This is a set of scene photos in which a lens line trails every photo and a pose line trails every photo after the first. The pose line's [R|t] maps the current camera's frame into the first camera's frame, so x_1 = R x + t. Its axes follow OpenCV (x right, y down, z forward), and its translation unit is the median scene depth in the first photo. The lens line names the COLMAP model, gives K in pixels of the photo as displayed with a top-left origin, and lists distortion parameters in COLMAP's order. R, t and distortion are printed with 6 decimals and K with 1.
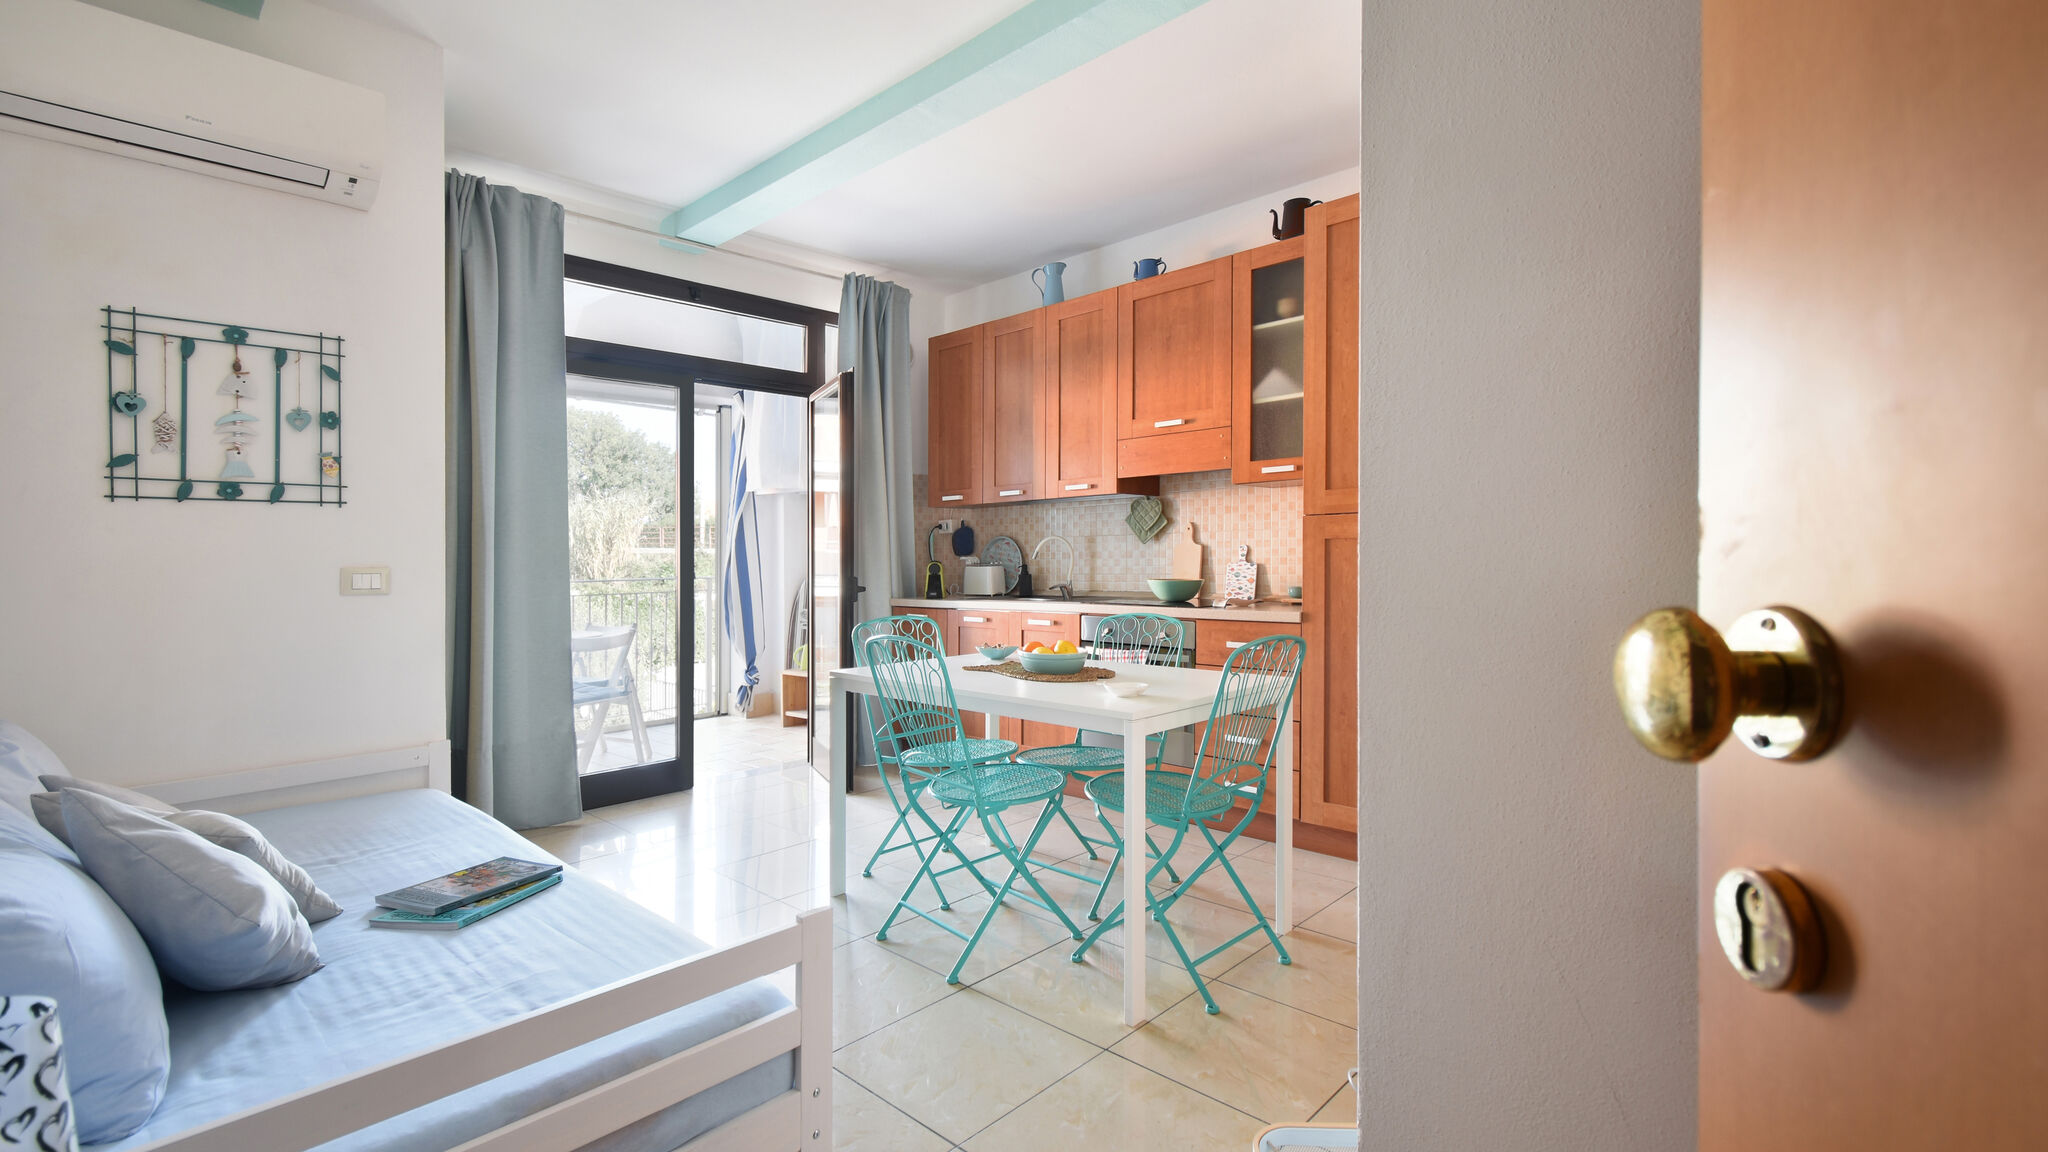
lens RADIAL K [[916.3, 0, 1026.6], [0, 916.3, 531.8], [0, 0, 1]] dist [-0.000716, -0.000301]
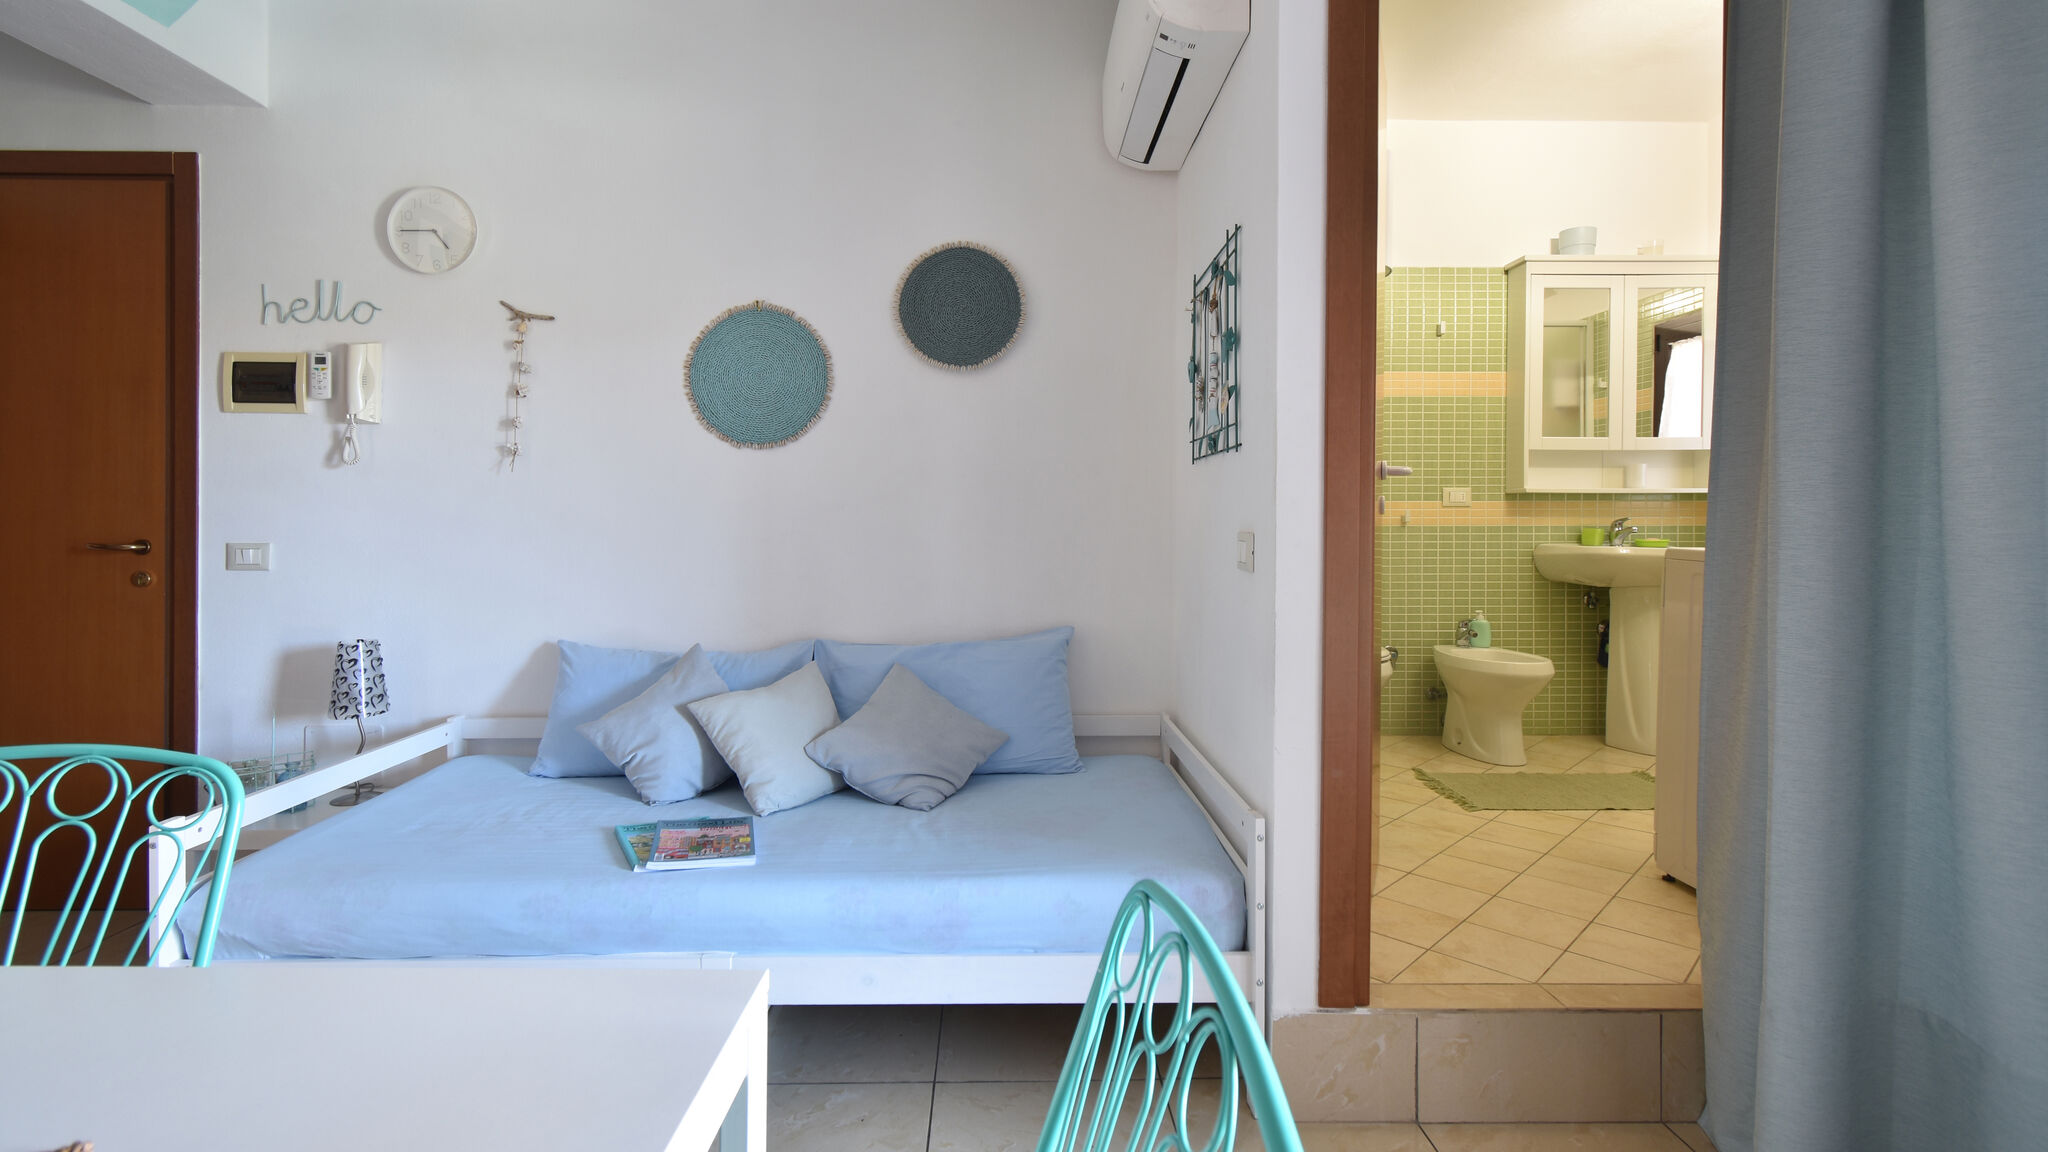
lens RADIAL K [[899.0, 0, 1008.6], [0, 899.0, 524.1], [0, 0, 1]] dist [0.003702, -0.000077]
pose [[-0.705111, 0.021766, -0.708762, -0.064019], [0.034624, 0.999393, -0.003755, 0.020174], [0.708251, -0.027188, -0.705437, 0.953182]]
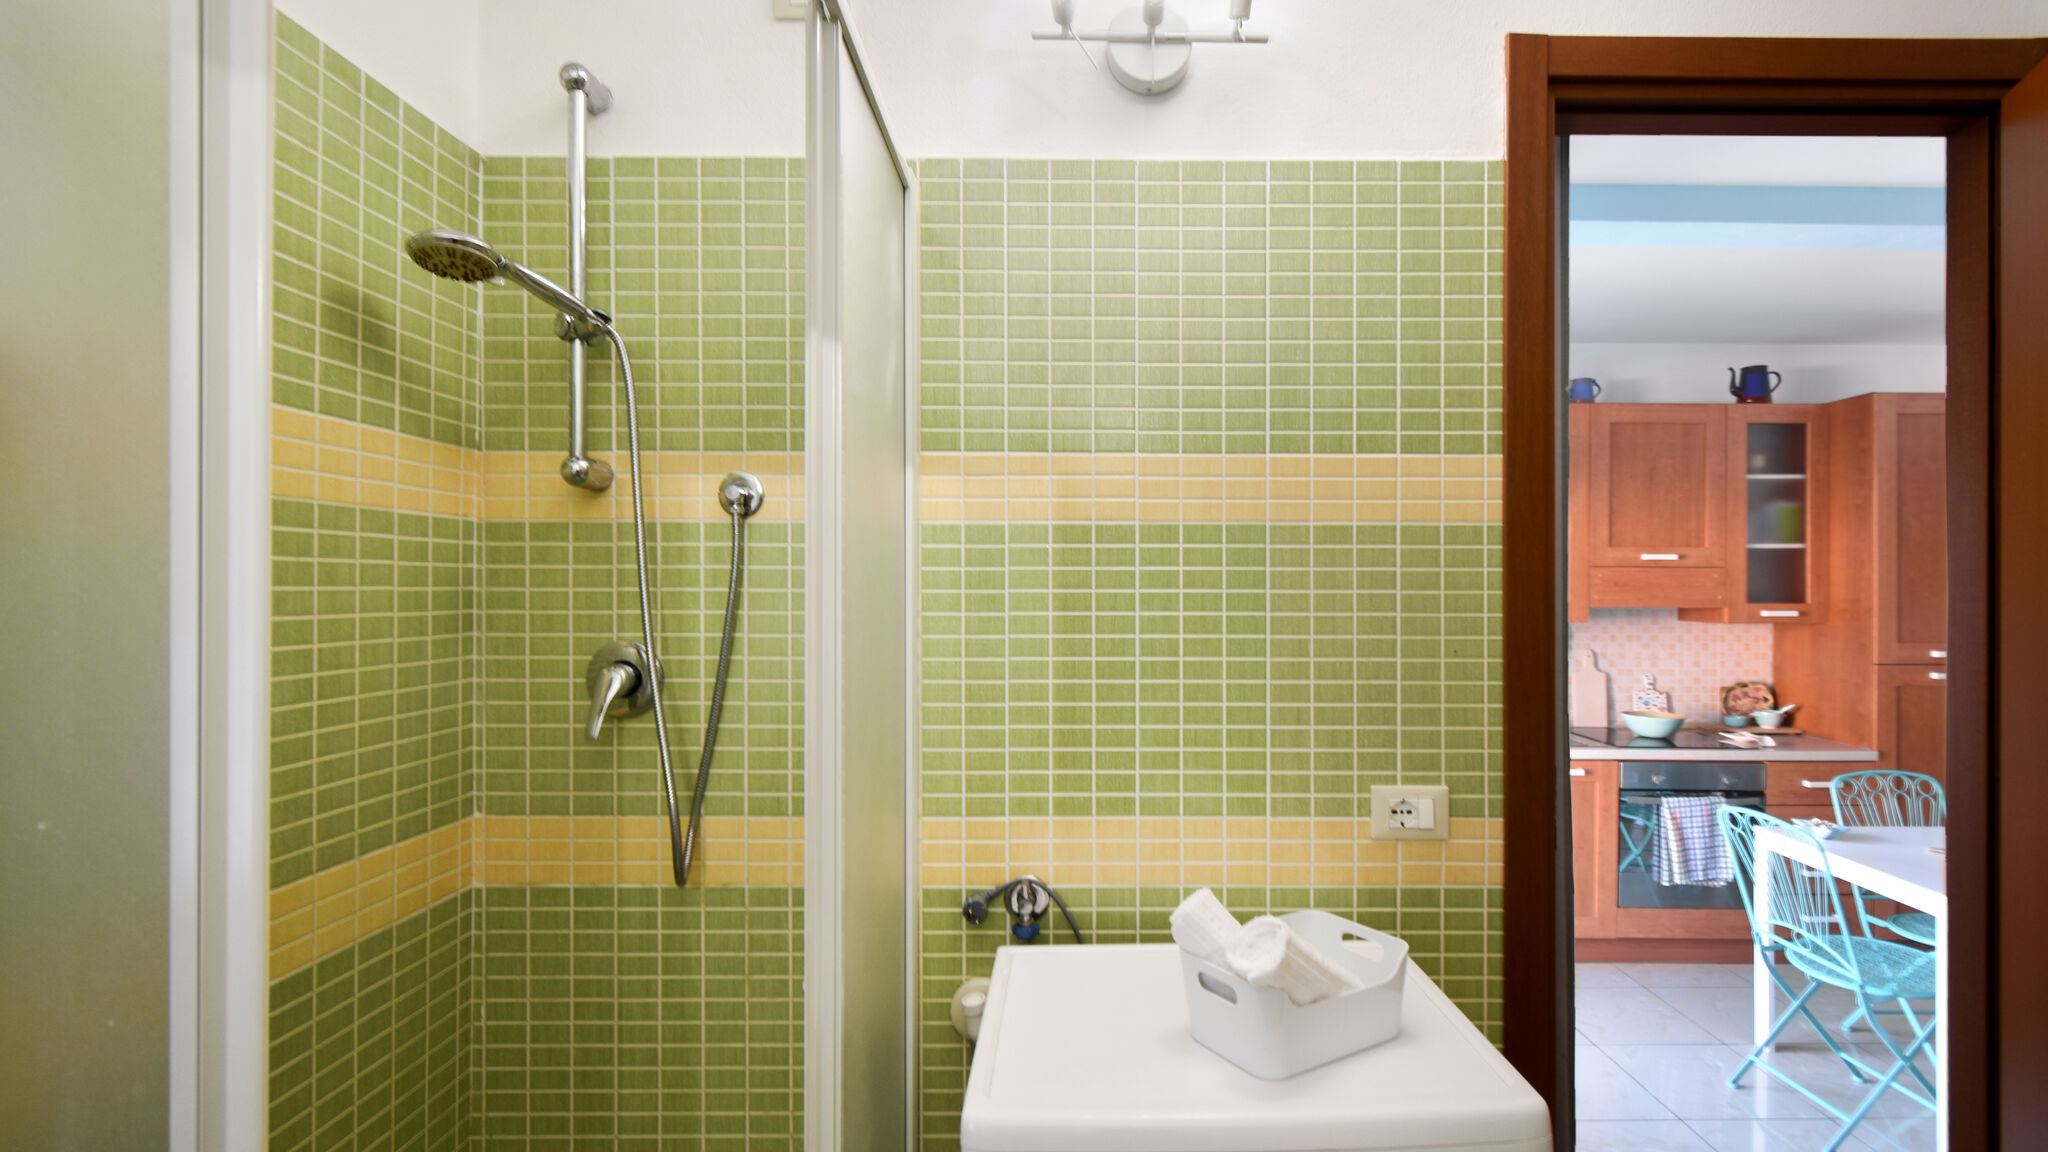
lens RADIAL K [[933.5, 0, 1051.5], [0, 933.5, 557.1], [0, 0, 1]] dist [-0.002526, -0.000227]
pose [[0.710126, 0.035167, 0.703196, -1.046012], [-0.035000, 0.999280, -0.014629, -0.082926], [-0.703204, -0.014224, 0.710845, 0.769689]]
